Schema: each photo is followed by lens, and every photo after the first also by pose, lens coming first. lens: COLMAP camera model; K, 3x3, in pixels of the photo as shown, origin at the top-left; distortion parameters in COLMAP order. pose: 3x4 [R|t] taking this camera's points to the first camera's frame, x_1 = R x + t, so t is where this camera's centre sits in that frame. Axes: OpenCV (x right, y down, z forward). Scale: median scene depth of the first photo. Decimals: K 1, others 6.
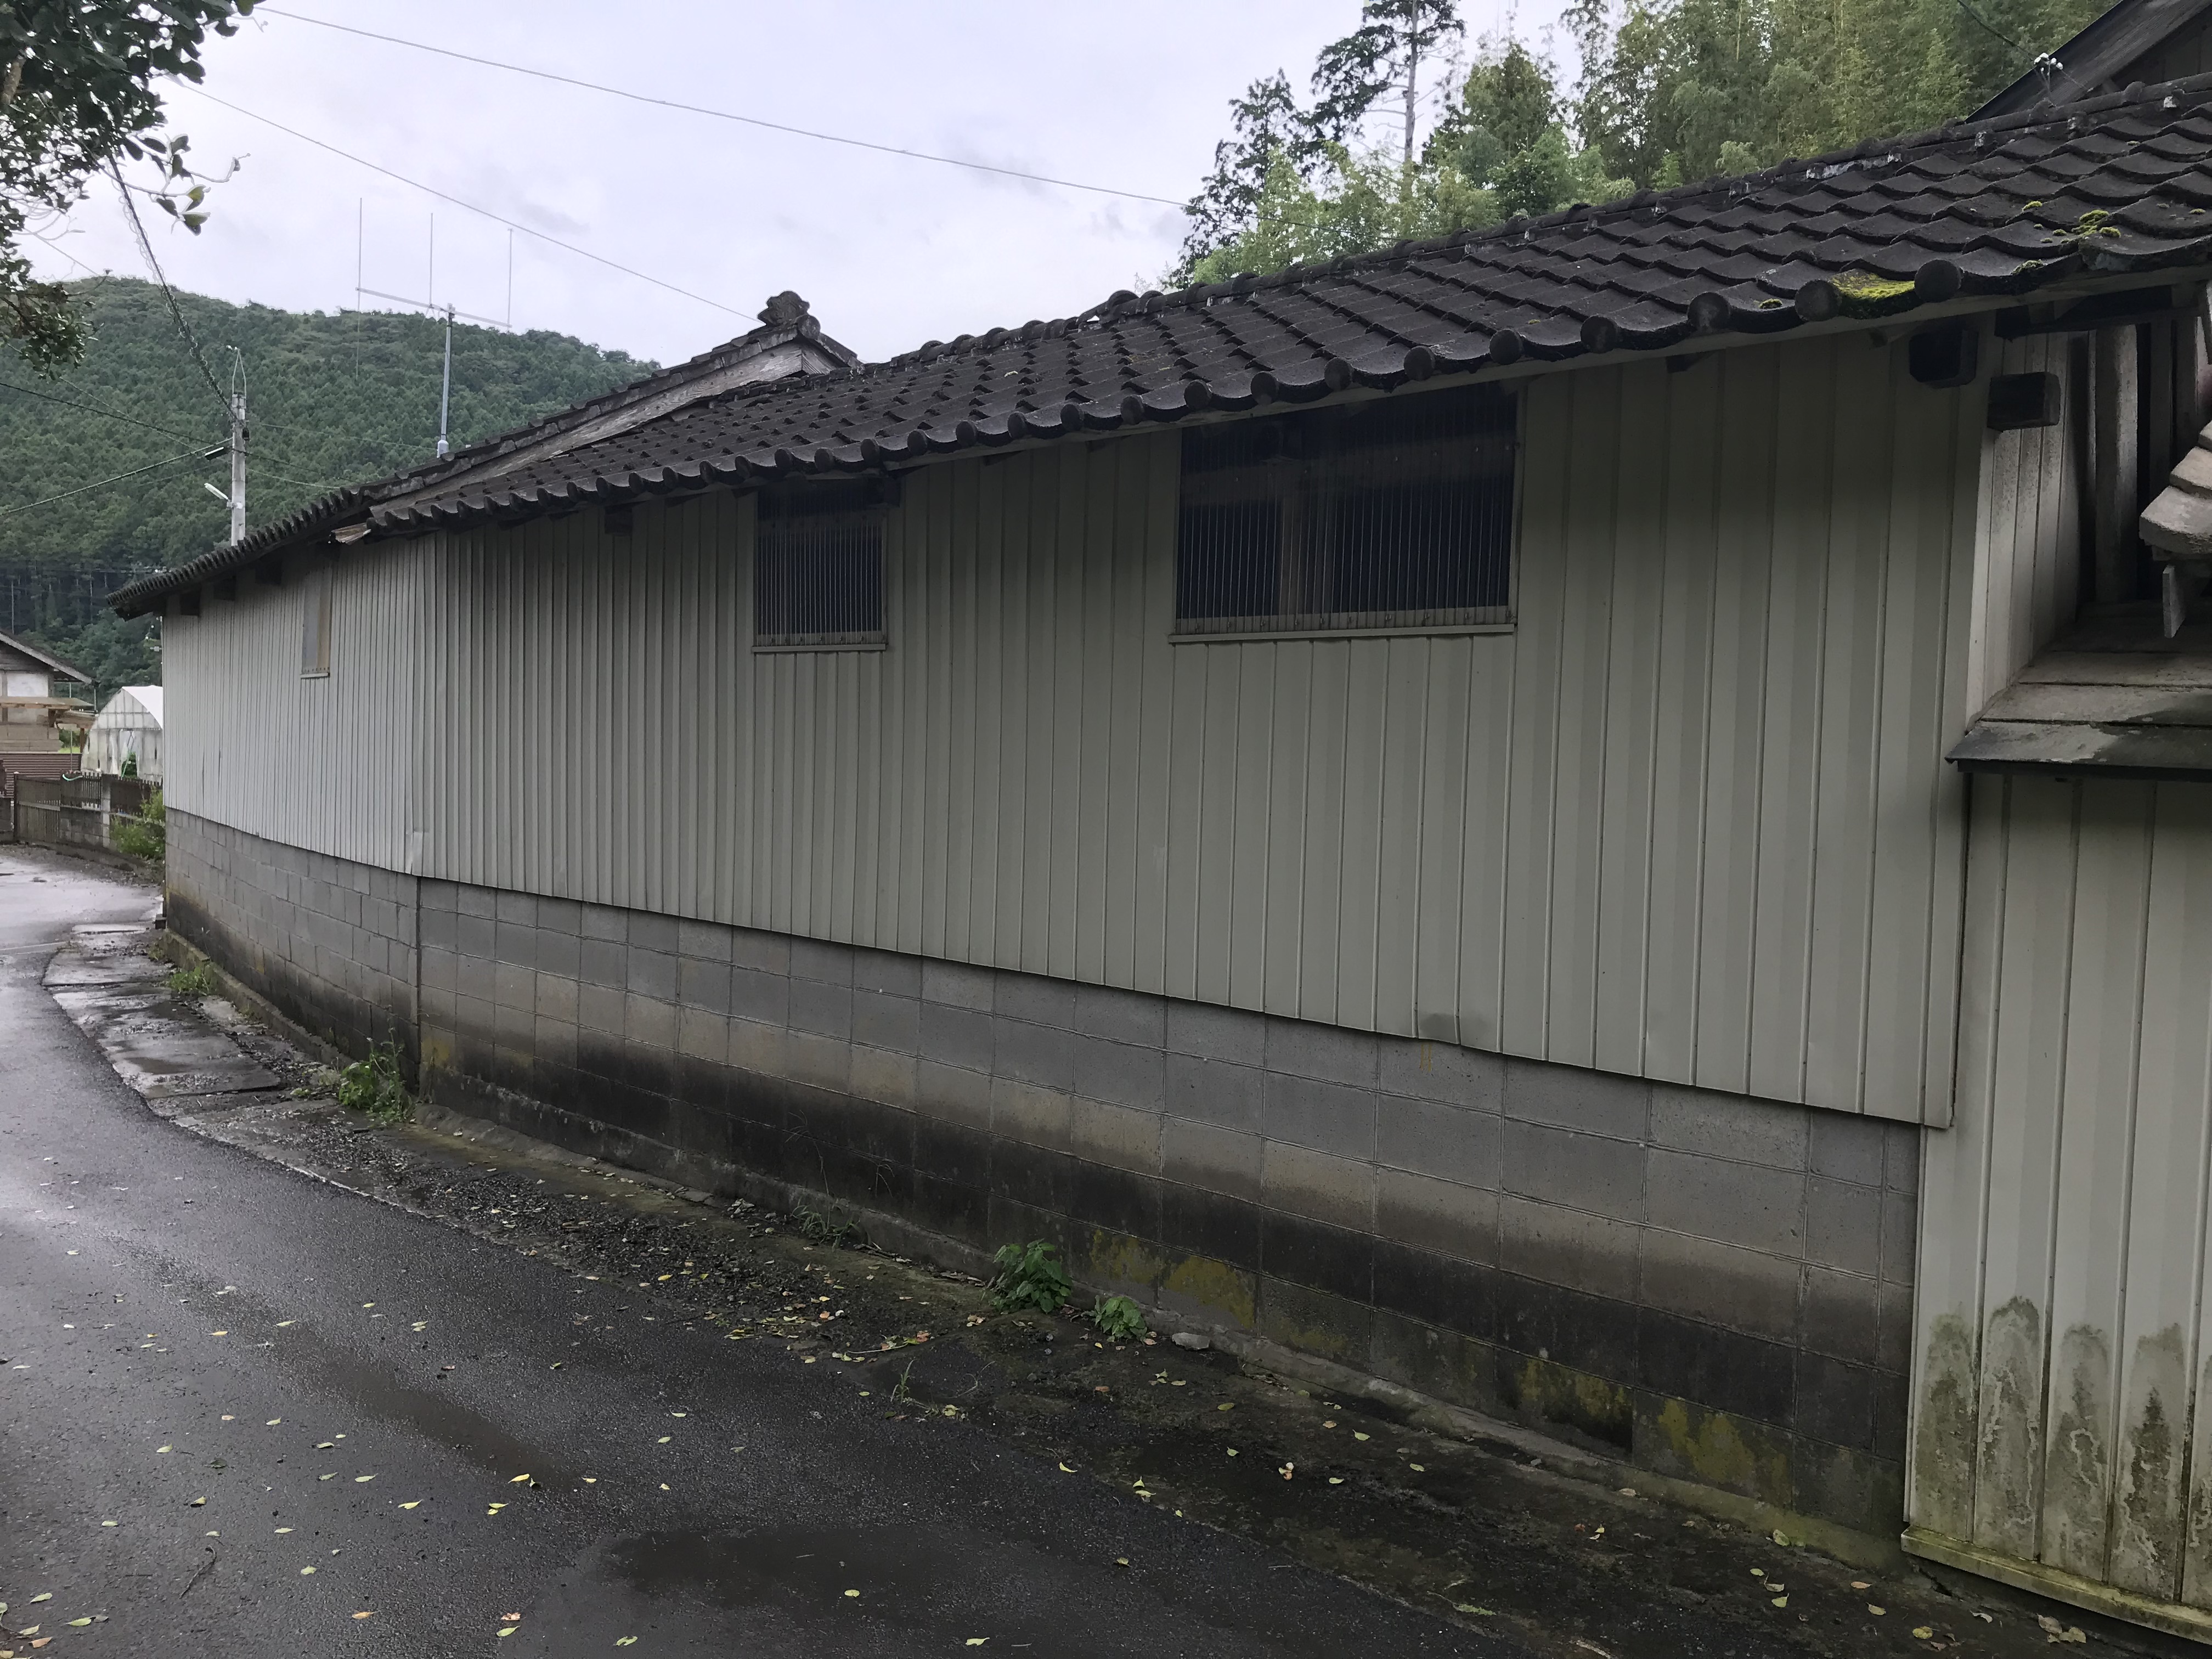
lens RADIAL K [[1838.3, 0, 1091.3], [0, 1838.3, 812.0], [0, 0, 1]] dist [0.044876, -0.039023]
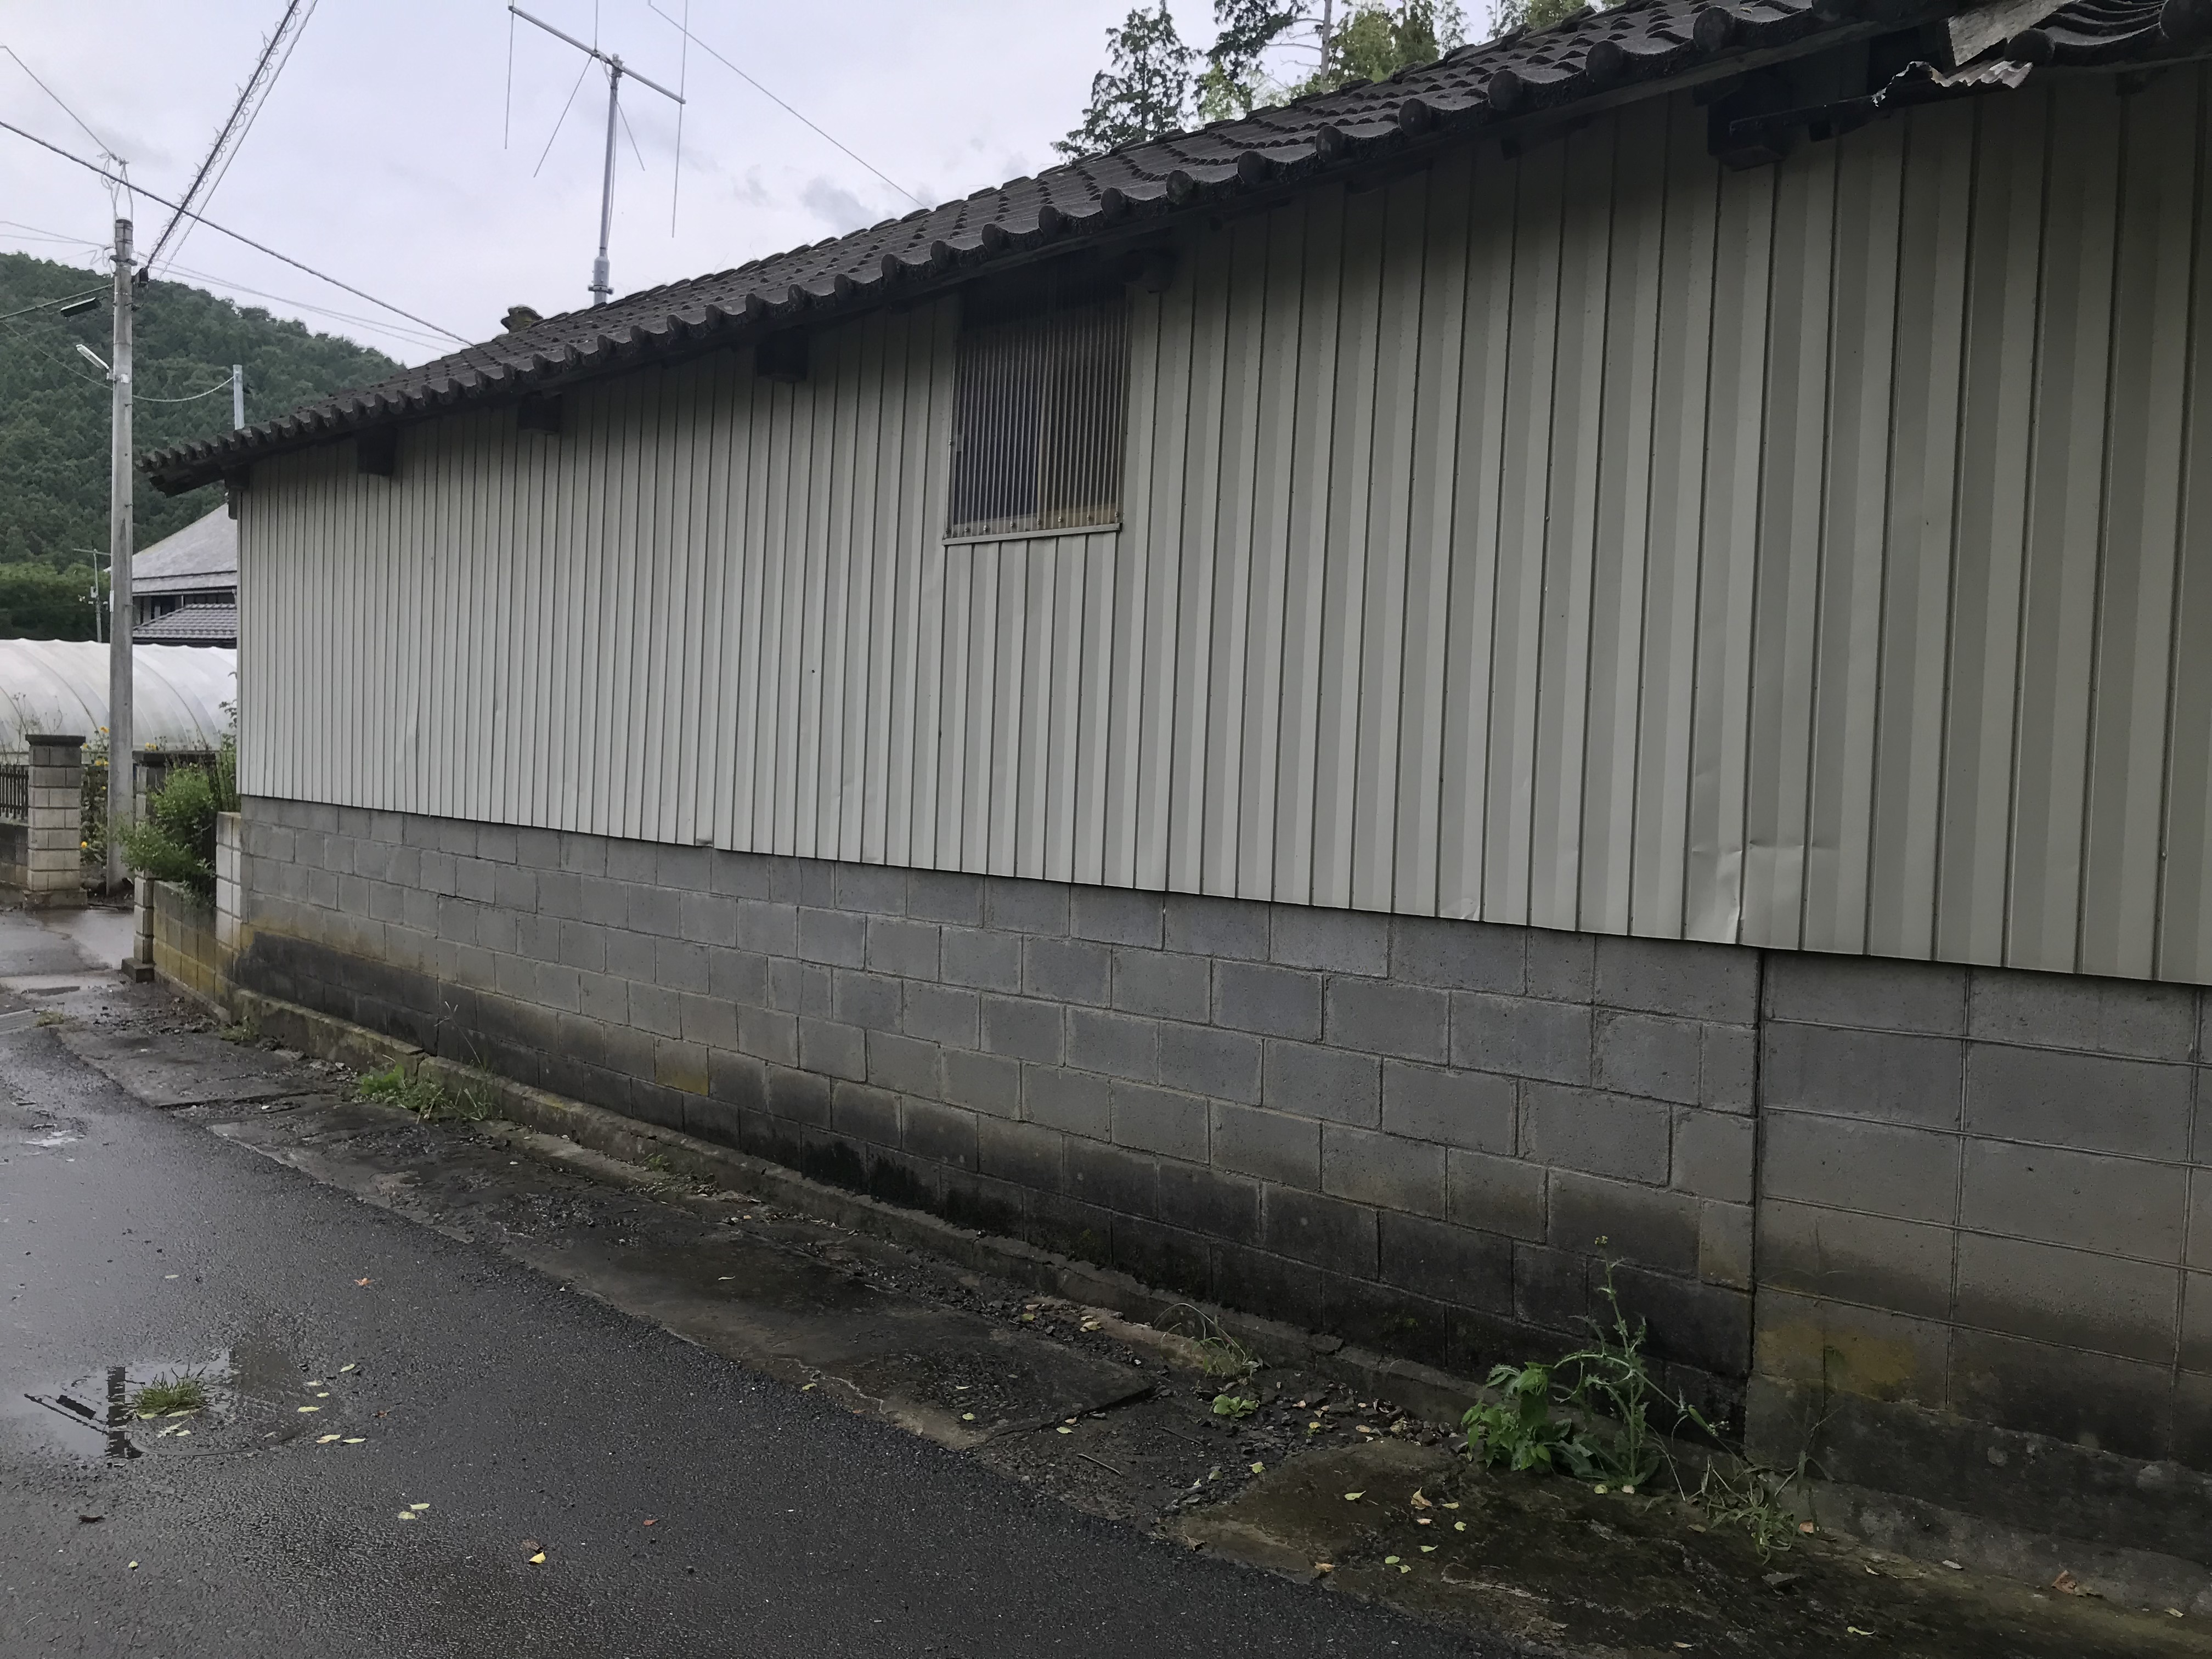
lens RADIAL K [[1838.3, 0, 1100.0], [0, 1838.3, 824.4], [0, 0, 1]] dist [0.044876, -0.039023]
pose [[0.983599, -0.002091, 0.180358, -0.100809], [0.000350, 0.999953, 0.009683, 0.000286], [-0.180370, -0.009461, 0.983553, 0.102140]]
